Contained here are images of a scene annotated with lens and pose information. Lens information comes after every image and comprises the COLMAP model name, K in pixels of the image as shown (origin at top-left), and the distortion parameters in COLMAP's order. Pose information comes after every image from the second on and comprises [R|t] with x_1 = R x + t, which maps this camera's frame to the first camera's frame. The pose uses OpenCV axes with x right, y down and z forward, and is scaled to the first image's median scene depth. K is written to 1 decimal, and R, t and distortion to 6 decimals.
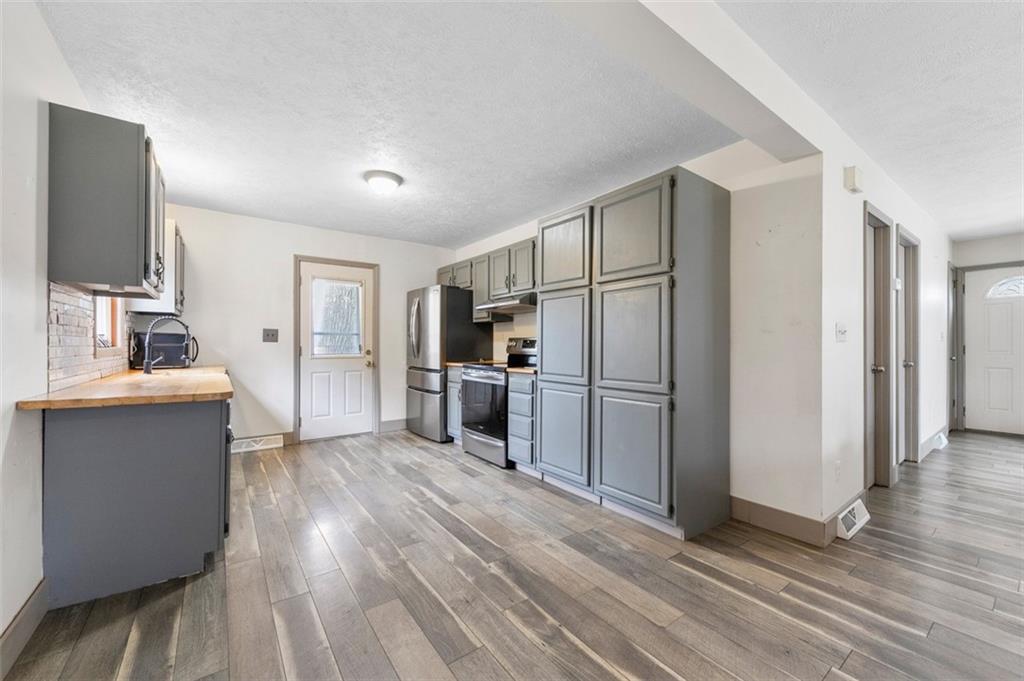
lens RADIAL K [[402.2, 0, 513.8], [0, 402.2, 343.2], [0, 0, 1]] dist [-0.001512, -0.000247]
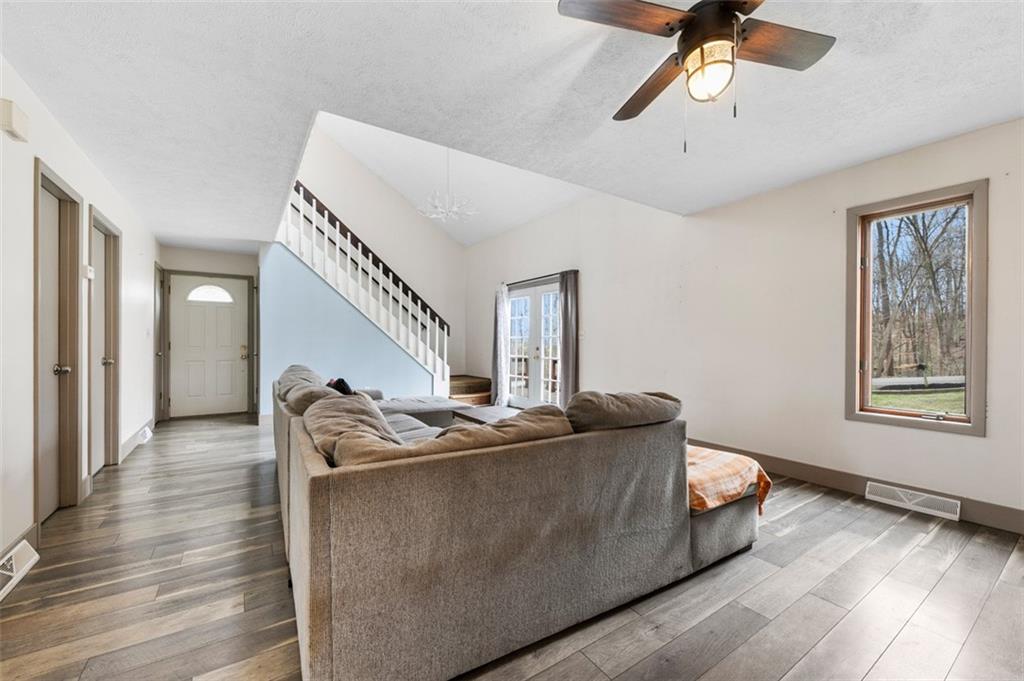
lens RADIAL K [[406.4, 0, 516.5], [0, 406.4, 333.2], [0, 0, 1]] dist [0.001707, -0.004844]
pose [[0.043442, 0.020434, 0.998847, 0.091395], [-0.003994, 0.999786, -0.020280, 0.001538], [-0.999048, -0.003108, 0.043515, 0.015926]]
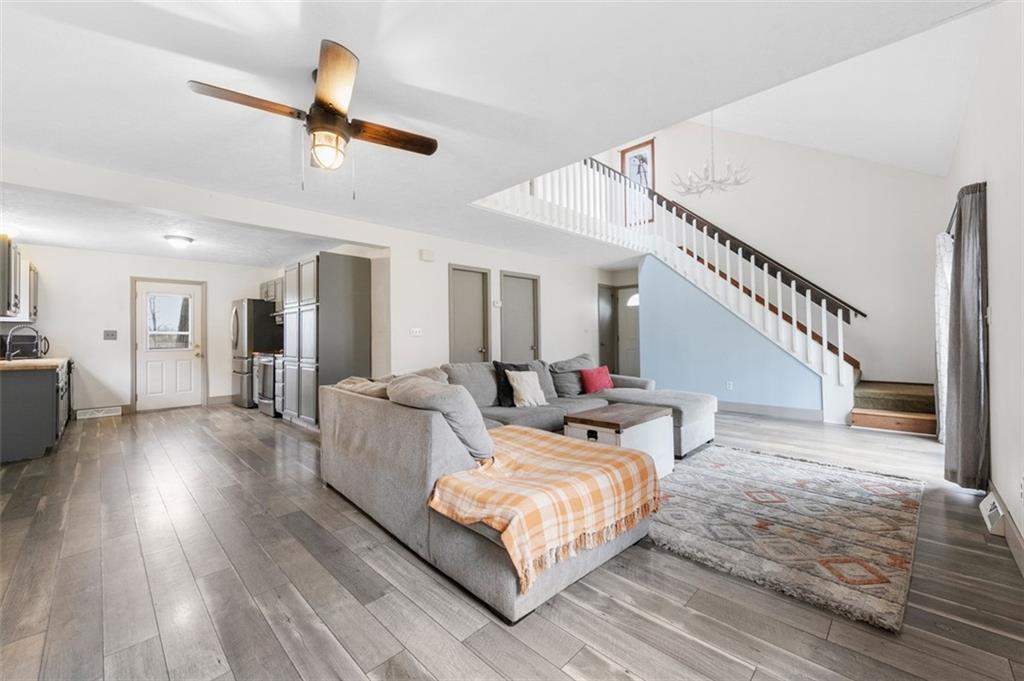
lens RADIAL K [[406.4, 0, 516.5], [0, 406.4, 333.2], [0, 0, 1]] dist [0.001707, -0.004844]
pose [[0.986309, -0.011532, 0.164505, 0.641769], [0.012862, 0.999893, -0.007025, 0.002130], [-0.164406, 0.009044, 0.986351, -0.716646]]
